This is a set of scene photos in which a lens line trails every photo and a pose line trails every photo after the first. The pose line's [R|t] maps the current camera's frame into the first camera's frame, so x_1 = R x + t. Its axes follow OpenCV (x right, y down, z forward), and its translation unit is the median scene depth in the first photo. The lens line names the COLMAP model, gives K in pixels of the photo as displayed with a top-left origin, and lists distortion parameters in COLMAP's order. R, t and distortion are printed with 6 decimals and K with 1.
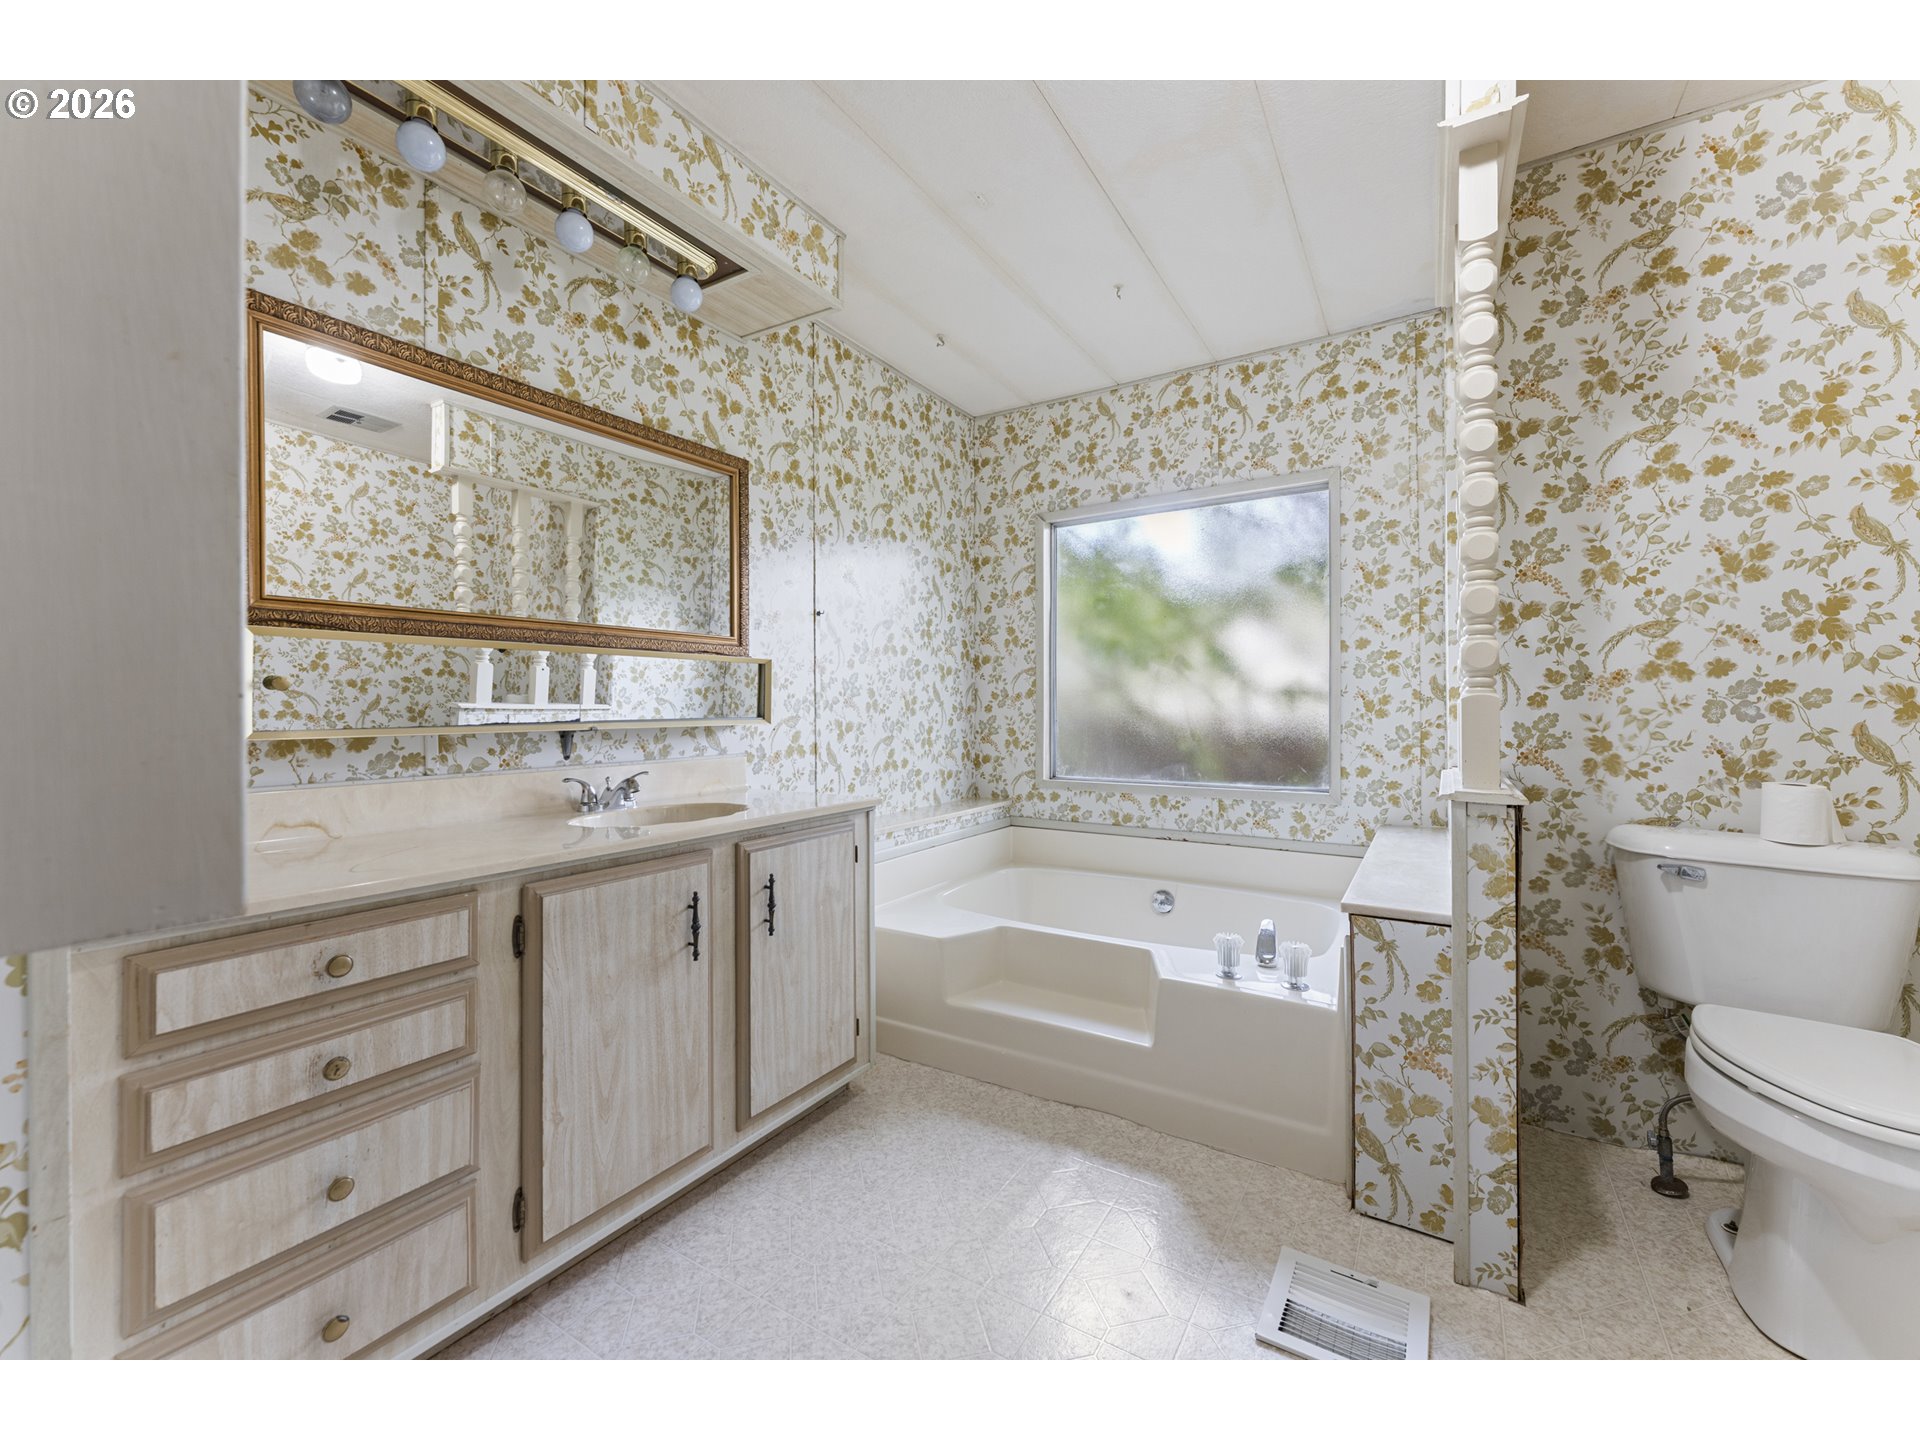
lens RADIAL K [[763.9, 0, 964.6], [0, 763.9, 708.7], [0, 0, 1]] dist [0.000535, -0.000065]
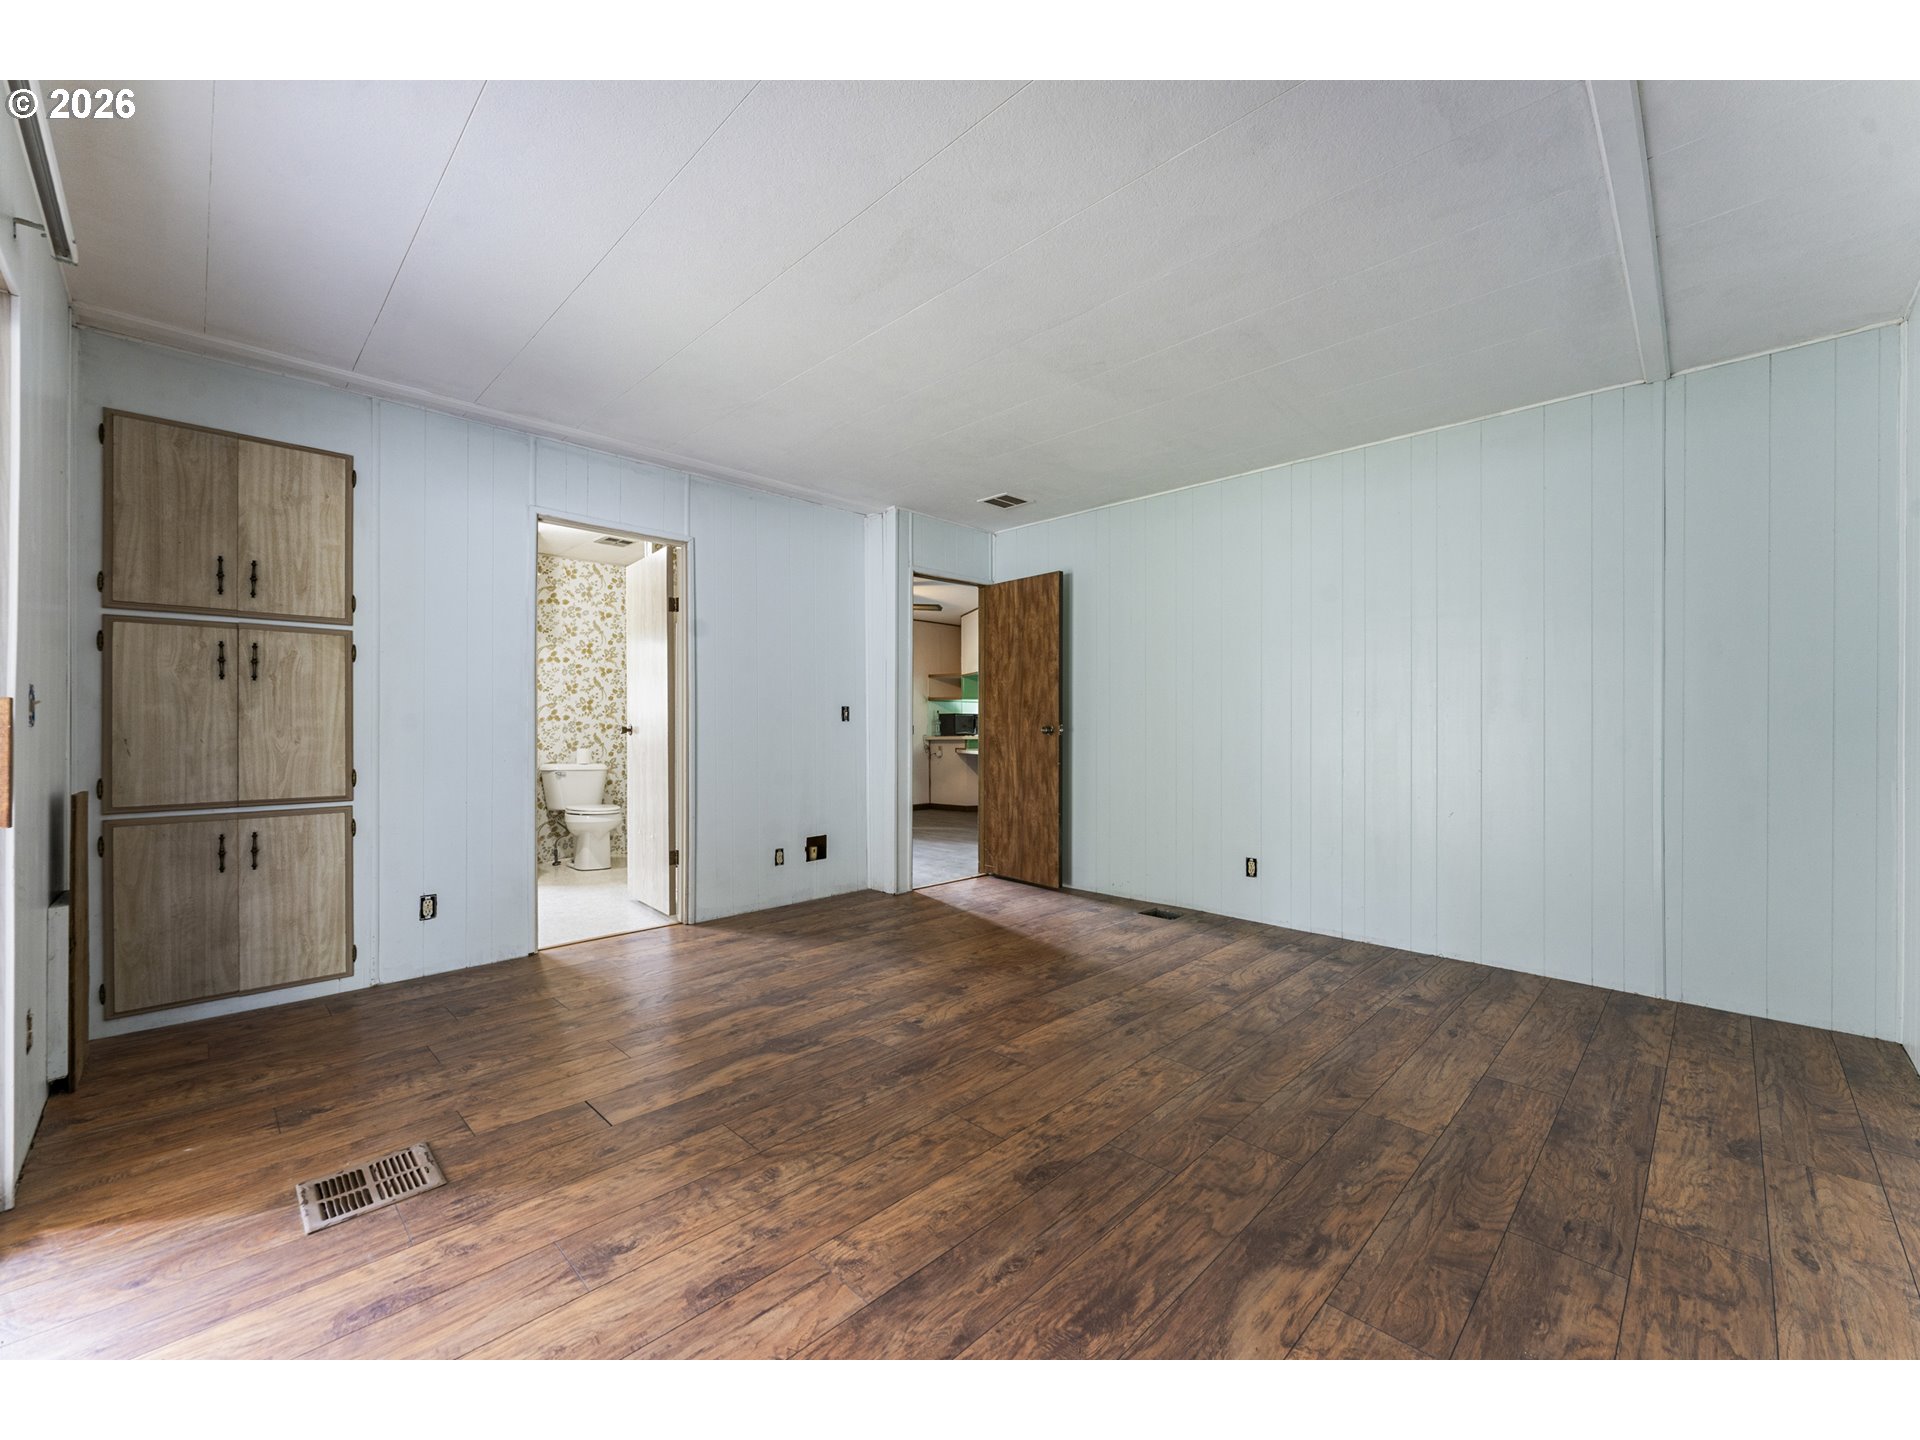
lens RADIAL K [[763.9, 0, 964.7], [0, 763.9, 722.4], [0, 0, 1]] dist [0.000535, -0.000065]
pose [[0.223339, 0.006380, 0.974720, -1.983814], [-0.001890, 0.999980, -0.006112, -0.013316], [-0.974739, -0.000477, 0.223346, -1.537350]]
